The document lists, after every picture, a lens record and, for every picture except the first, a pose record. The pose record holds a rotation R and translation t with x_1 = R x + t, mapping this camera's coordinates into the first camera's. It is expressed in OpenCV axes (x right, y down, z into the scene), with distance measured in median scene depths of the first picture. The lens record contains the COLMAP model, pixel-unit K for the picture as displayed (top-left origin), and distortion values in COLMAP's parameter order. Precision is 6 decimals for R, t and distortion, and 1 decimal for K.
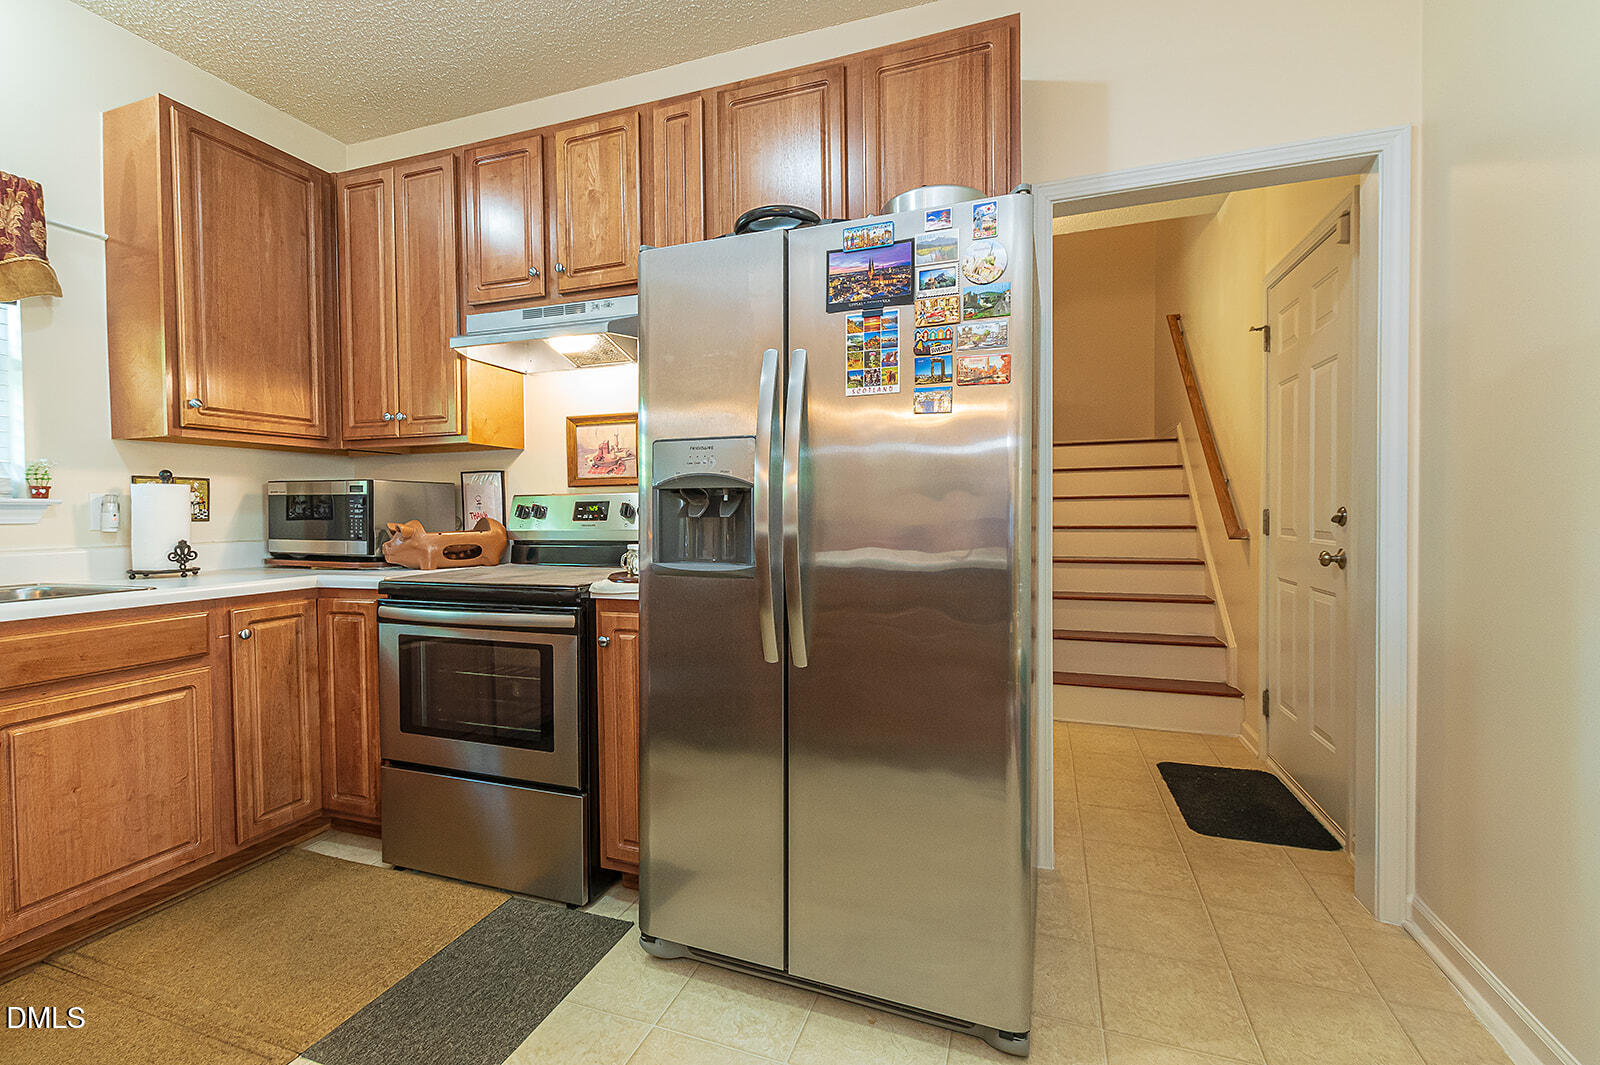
lens RADIAL K [[686.9, 0, 793.1], [0, 686.9, 521.1], [0, 0, 1]] dist [0.009535, -0.003695]
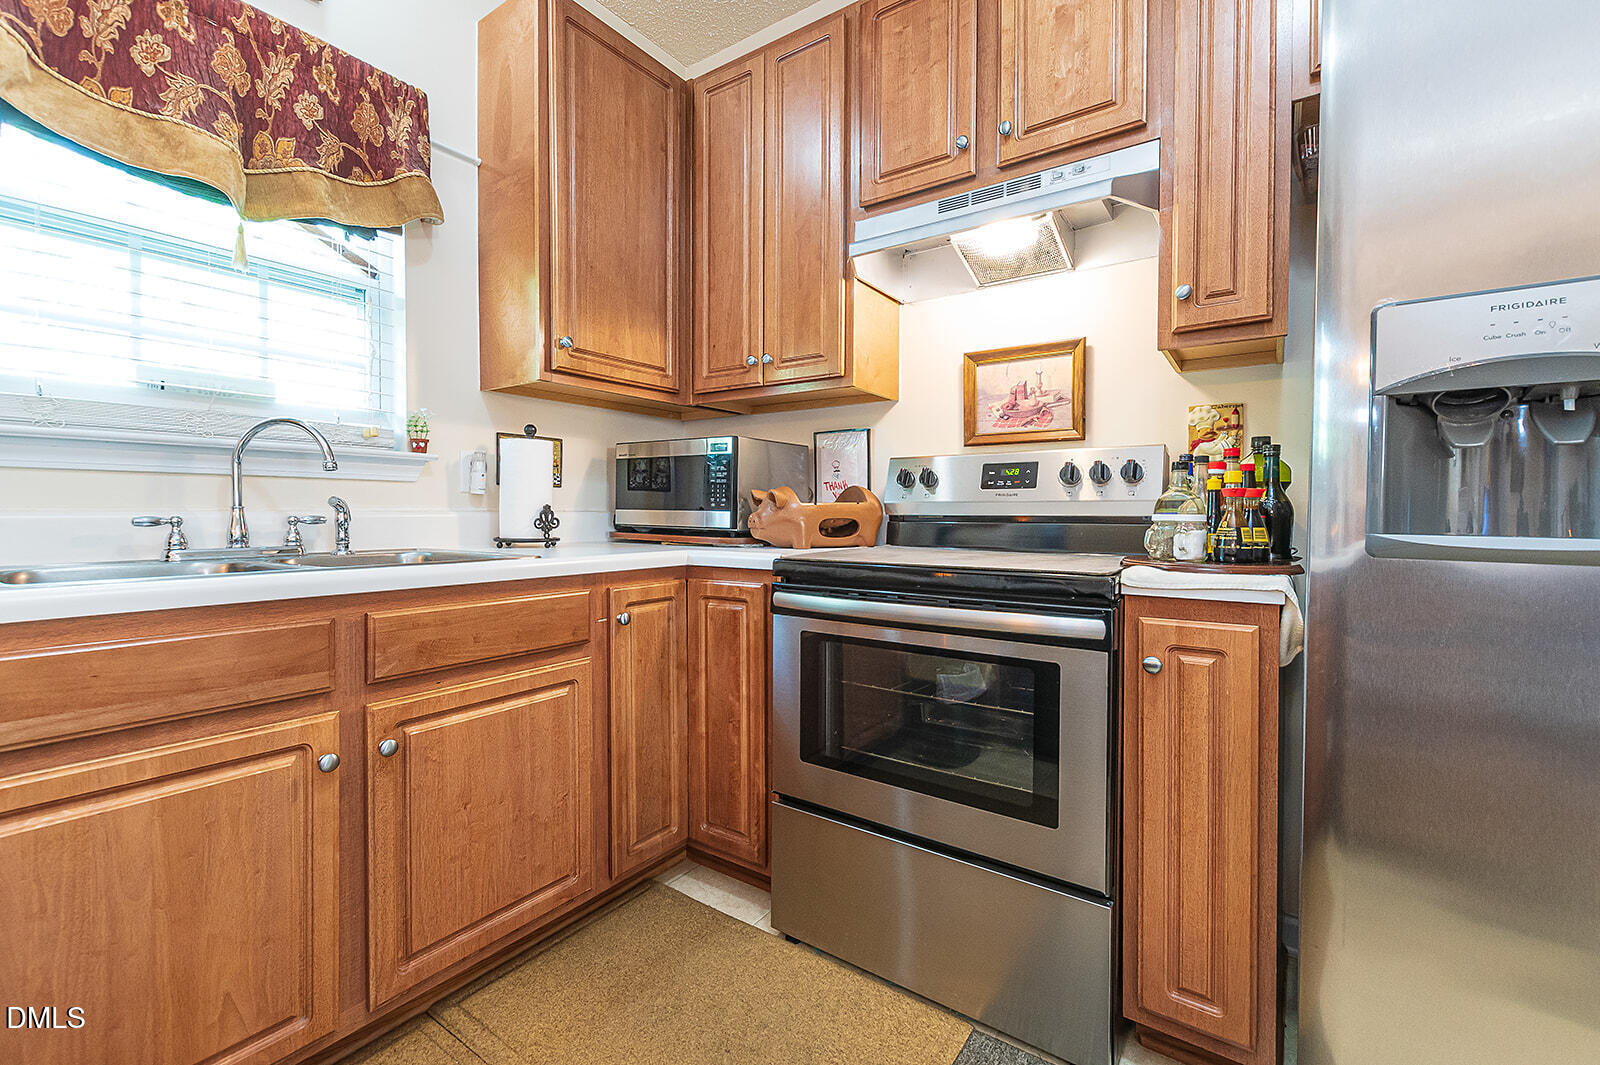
lens RADIAL K [[686.9, 0, 793.1], [0, 686.9, 521.1], [0, 0, 1]] dist [0.009535, -0.003695]
pose [[0.960897, 0.017496, -0.276353, -0.350042], [-0.017529, 0.999844, 0.002352, 0.040678], [0.276351, 0.002584, 0.961053, 0.258414]]
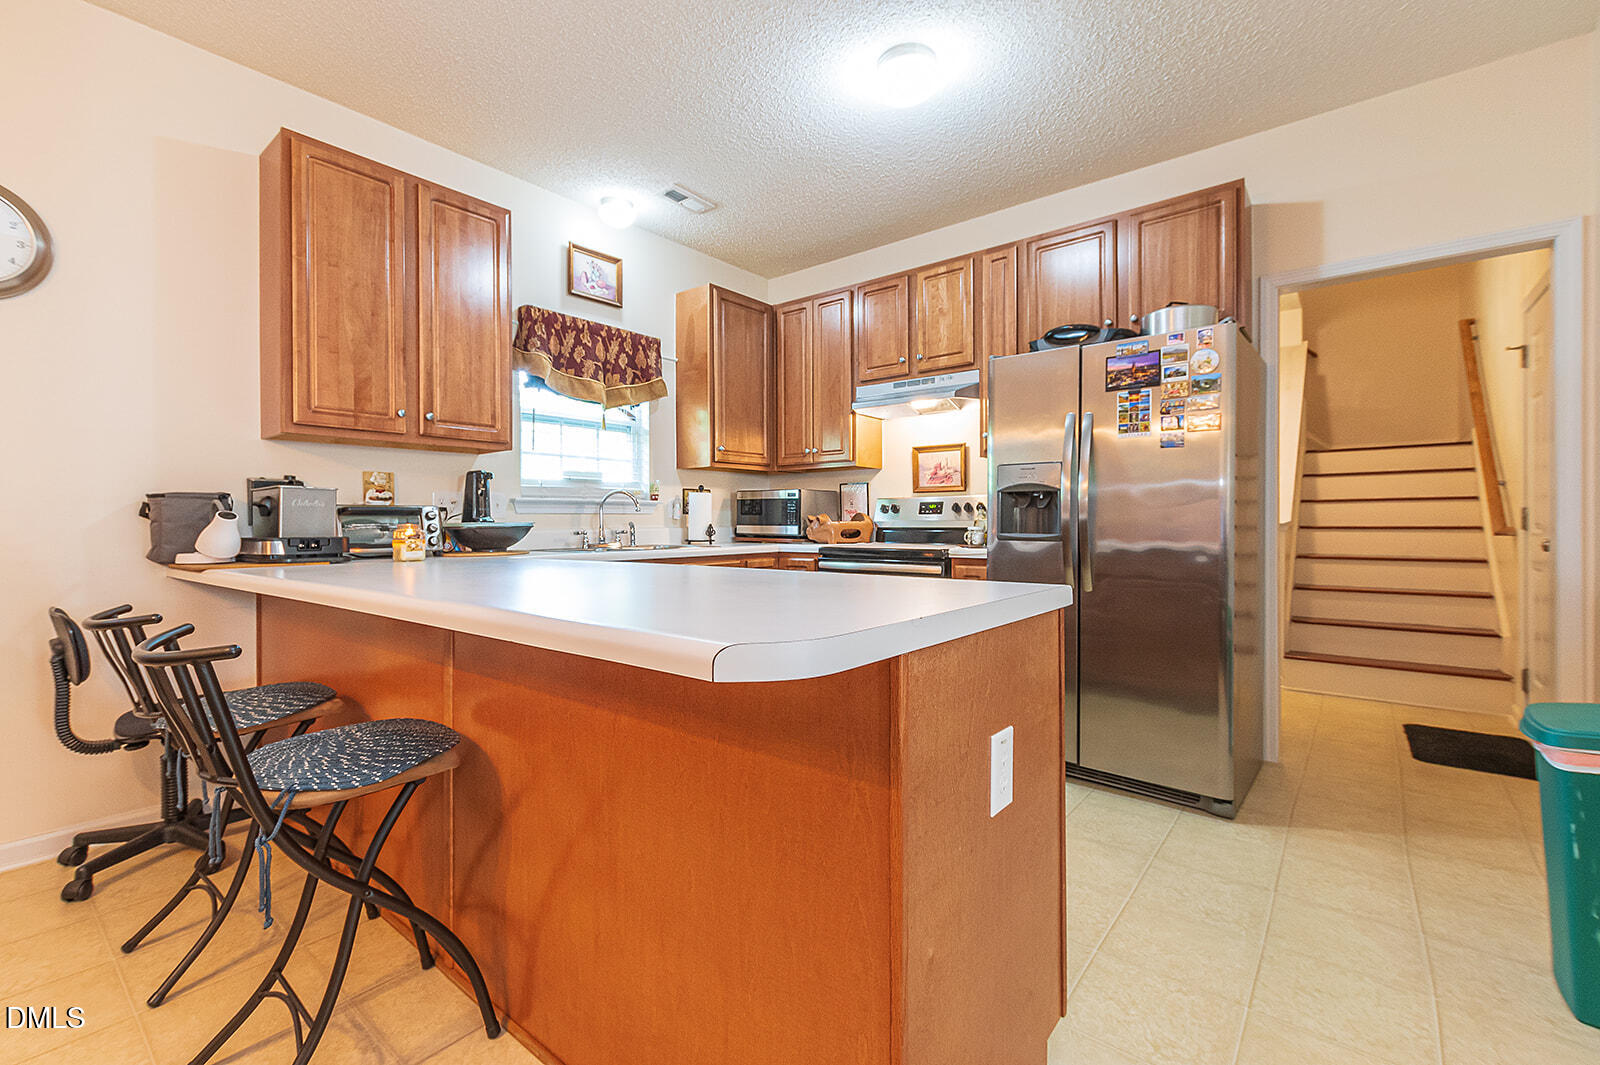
lens RADIAL K [[686.9, 0, 793.1], [0, 686.9, 521.1], [0, 0, 1]] dist [0.009535, -0.003695]
pose [[0.940018, 0.005313, -0.341084, -0.066757], [-0.009819, 0.999886, -0.011487, 0.039024], [0.340984, 0.014147, 0.939963, -0.616466]]
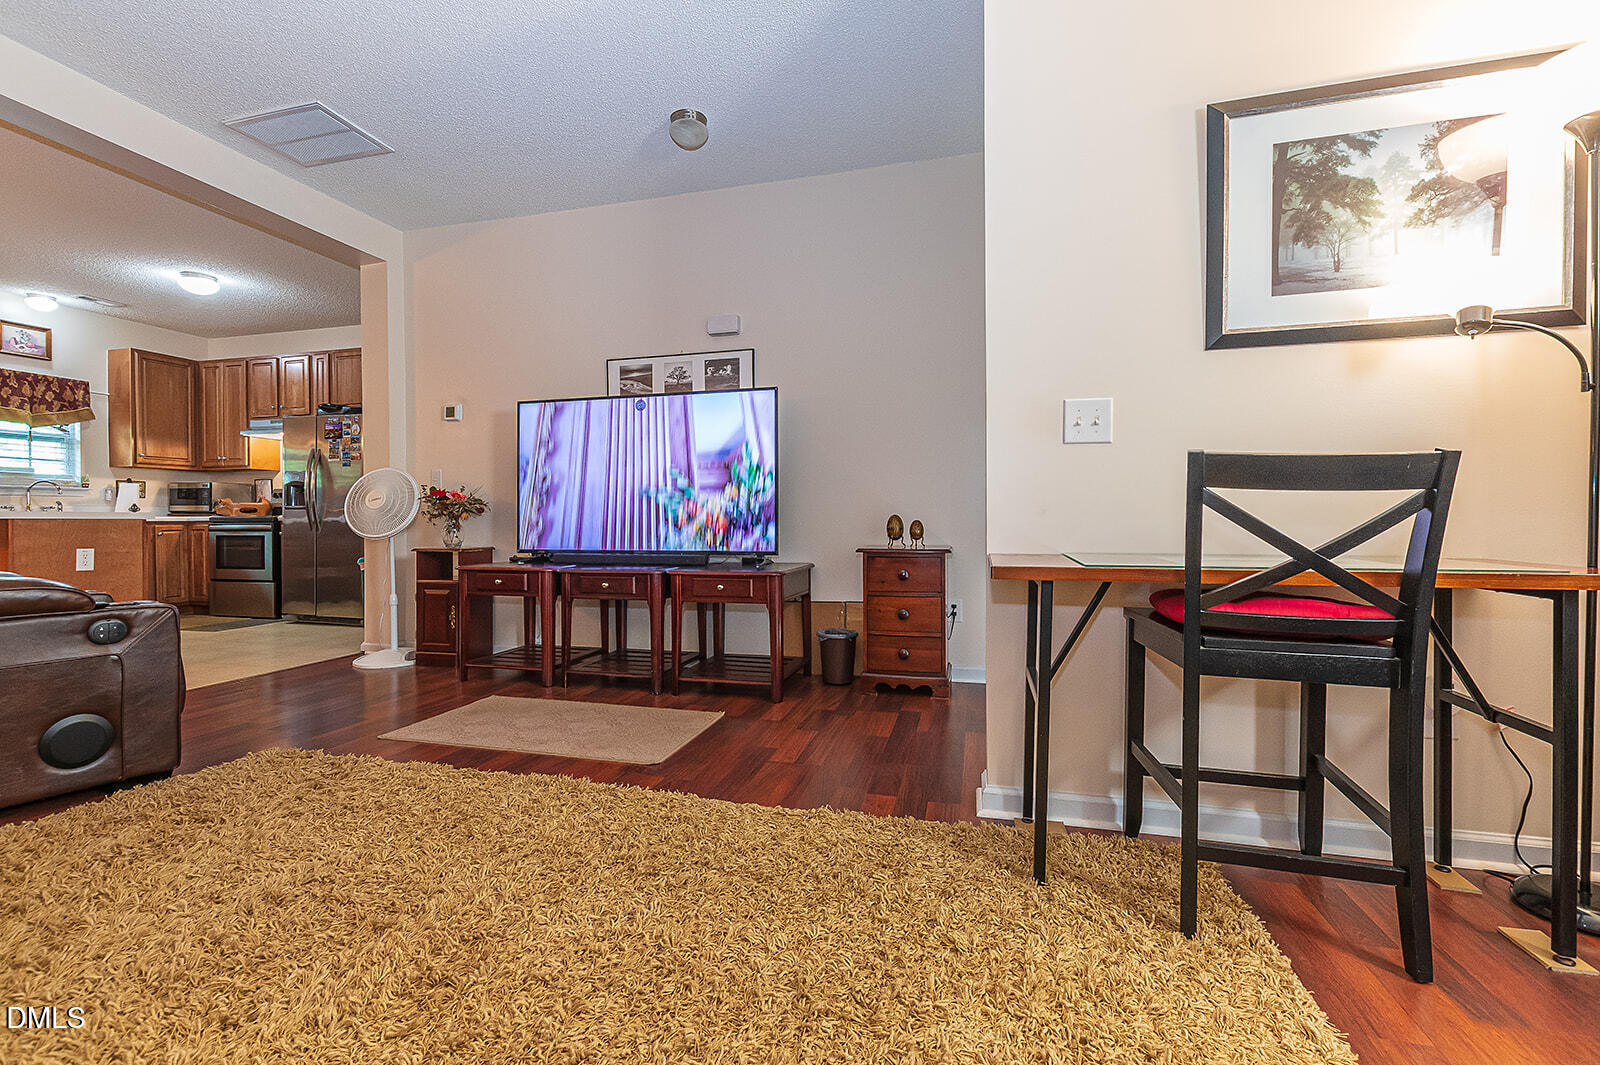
lens RADIAL K [[686.9, 0, 793.1], [0, 686.9, 521.1], [0, 0, 1]] dist [0.009535, -0.003695]
pose [[0.997033, 0.003961, 0.076872, 1.530594], [-0.003032, 0.999921, -0.012189, 0.124057], [-0.076914, 0.011920, 0.996966, -1.963980]]
